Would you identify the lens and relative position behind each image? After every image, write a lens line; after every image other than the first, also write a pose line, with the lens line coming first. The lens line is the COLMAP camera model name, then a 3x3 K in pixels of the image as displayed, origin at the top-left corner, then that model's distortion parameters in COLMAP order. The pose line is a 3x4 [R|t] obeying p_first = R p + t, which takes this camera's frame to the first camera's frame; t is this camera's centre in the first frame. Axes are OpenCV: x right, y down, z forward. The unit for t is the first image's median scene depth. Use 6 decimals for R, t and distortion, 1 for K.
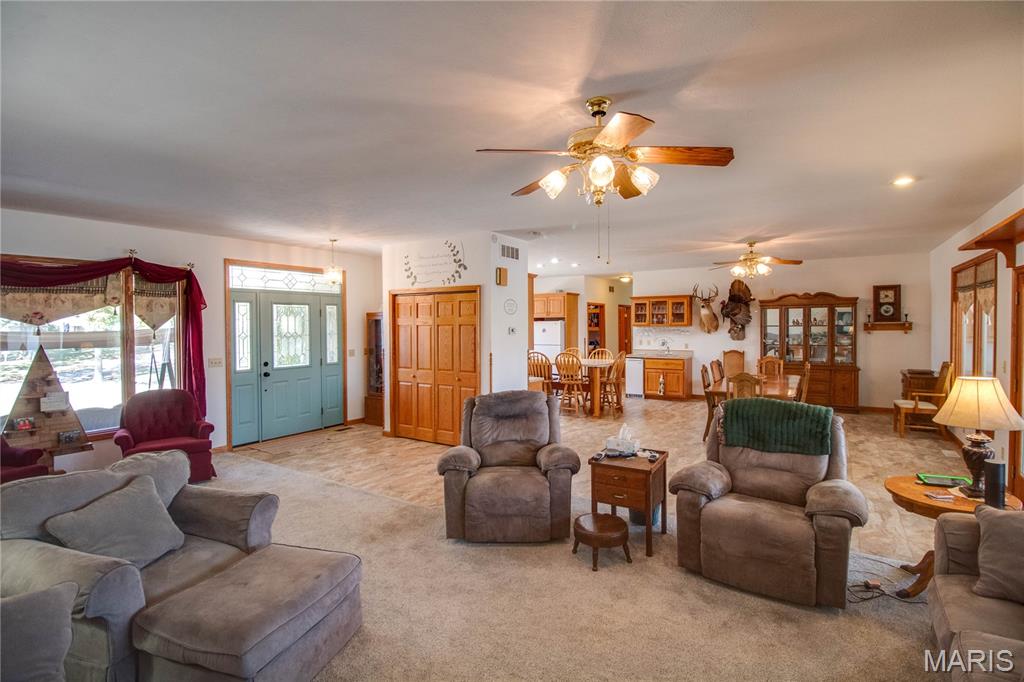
lens RADIAL K [[496.0, 0, 516.6], [0, 496.0, 331.9], [0, 0, 1]] dist [0.000810, -0.009303]
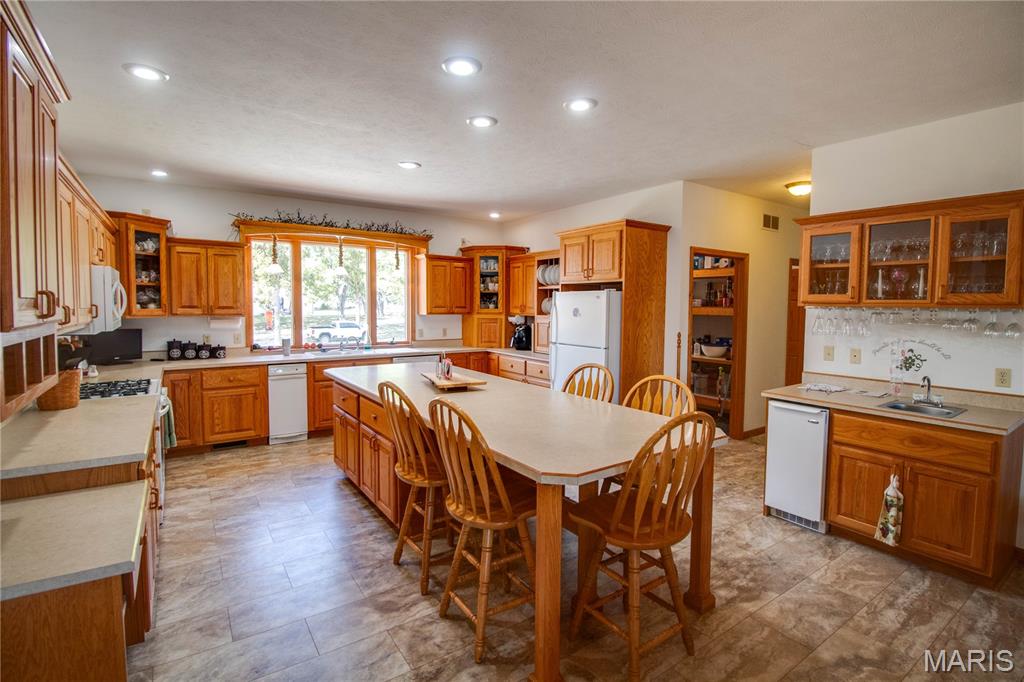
lens RADIAL K [[496.0, 0, 521.7], [0, 496.0, 333.2], [0, 0, 1]] dist [0.000810, -0.009303]
pose [[0.930155, 0.036164, -0.365383, 0.176454], [-0.022021, 0.998841, 0.042802, -0.002688], [0.366507, -0.031766, 0.929873, 0.600567]]
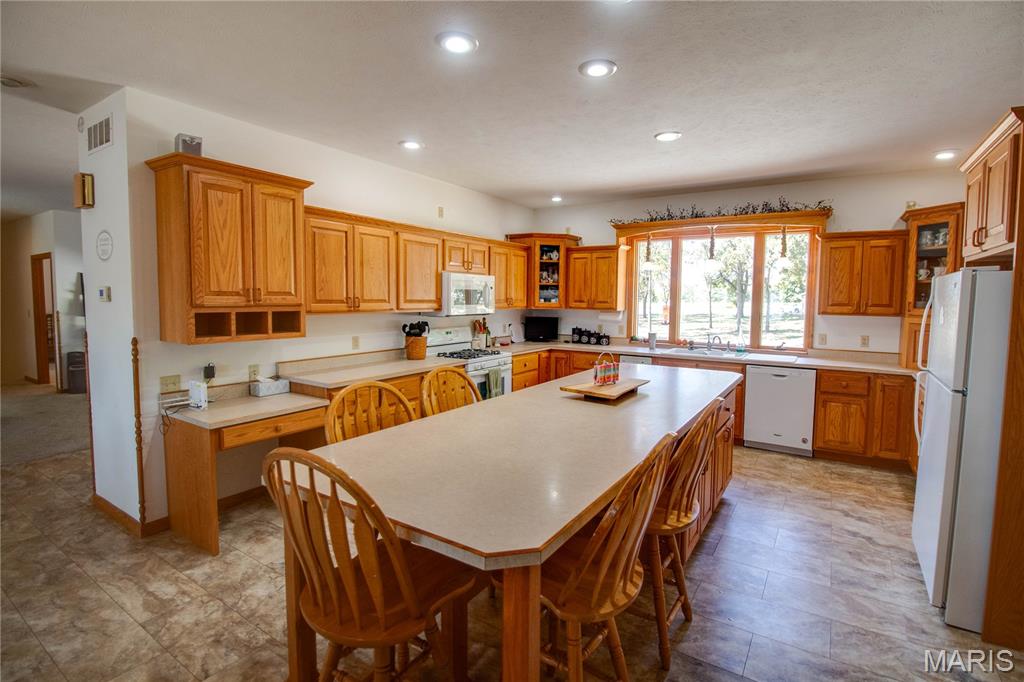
lens RADIAL K [[496.0, 0, 514.6], [0, 496.0, 334.3], [0, 0, 1]] dist [0.000810, -0.009303]
pose [[0.005689, 0.086190, -0.996263, 0.322046], [-0.028737, 0.995881, 0.085993, -0.011338], [0.999571, 0.028141, 0.008143, 0.888395]]
